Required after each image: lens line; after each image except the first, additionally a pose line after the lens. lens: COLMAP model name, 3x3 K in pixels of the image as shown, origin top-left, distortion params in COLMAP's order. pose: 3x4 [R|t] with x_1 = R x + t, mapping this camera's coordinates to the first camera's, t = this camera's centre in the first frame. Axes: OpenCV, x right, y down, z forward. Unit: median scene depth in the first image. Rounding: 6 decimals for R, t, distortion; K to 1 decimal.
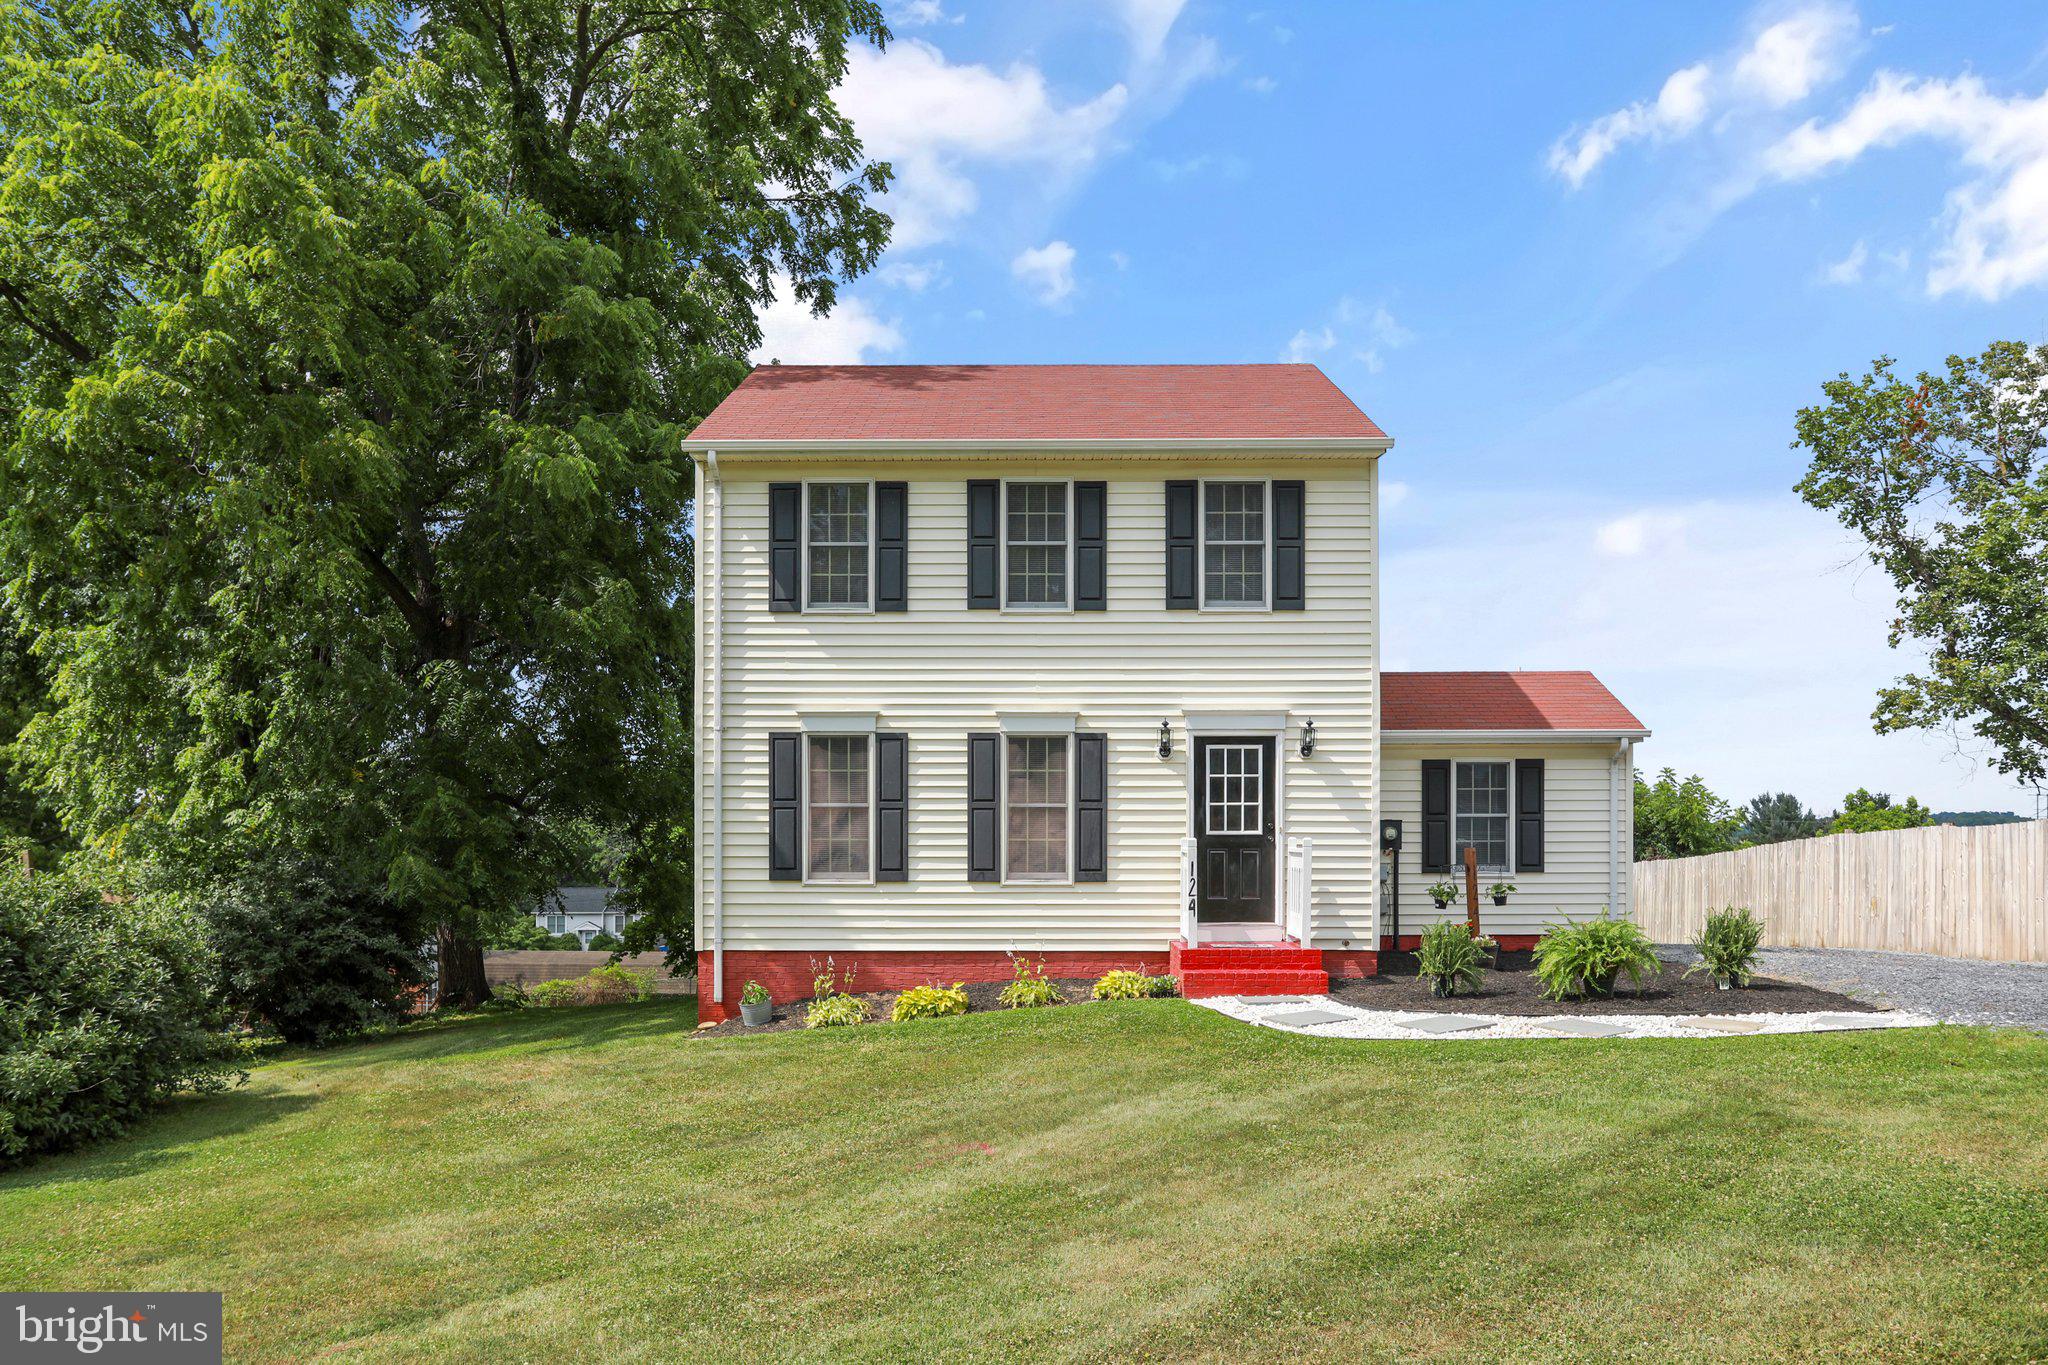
lens RADIAL K [[1494.0, 0, 1018.3], [0, 1494.0, 839.6], [0, 0, 1]] dist [0.001344, 0.002962]
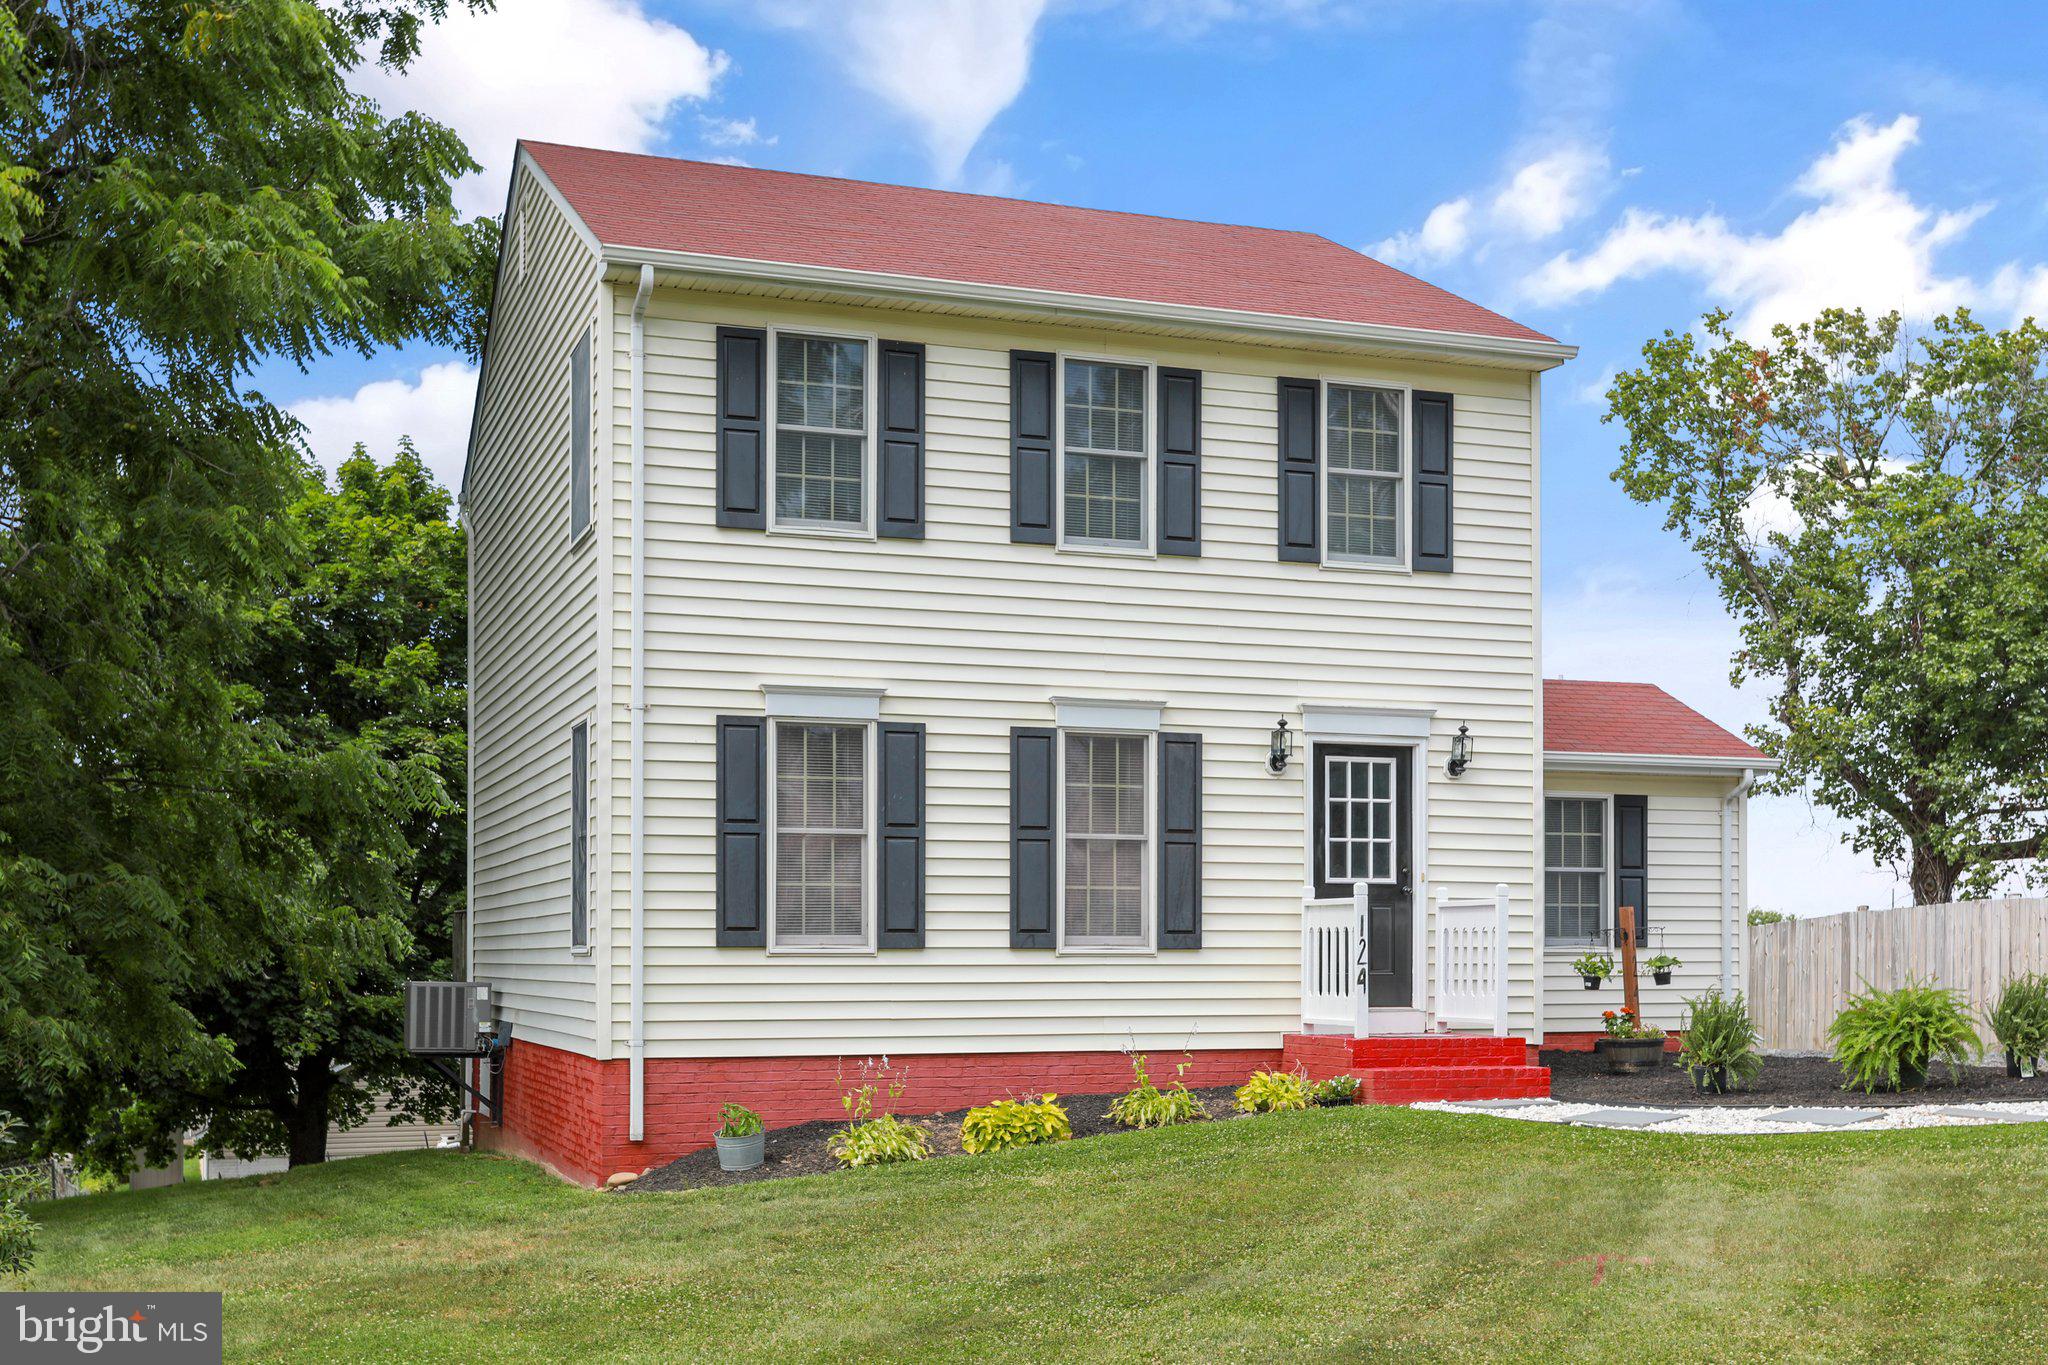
lens RADIAL K [[2311.2, 0, 1025.1], [0, 2311.2, 929.2], [0, 0, 1]] dist [0.016634, 0.009170]
pose [[0.938142, 0.005109, 0.346213, -0.384712], [0.001227, 0.999836, -0.018079, 0.038045], [-0.346249, 0.017385, 0.937982, 0.027189]]
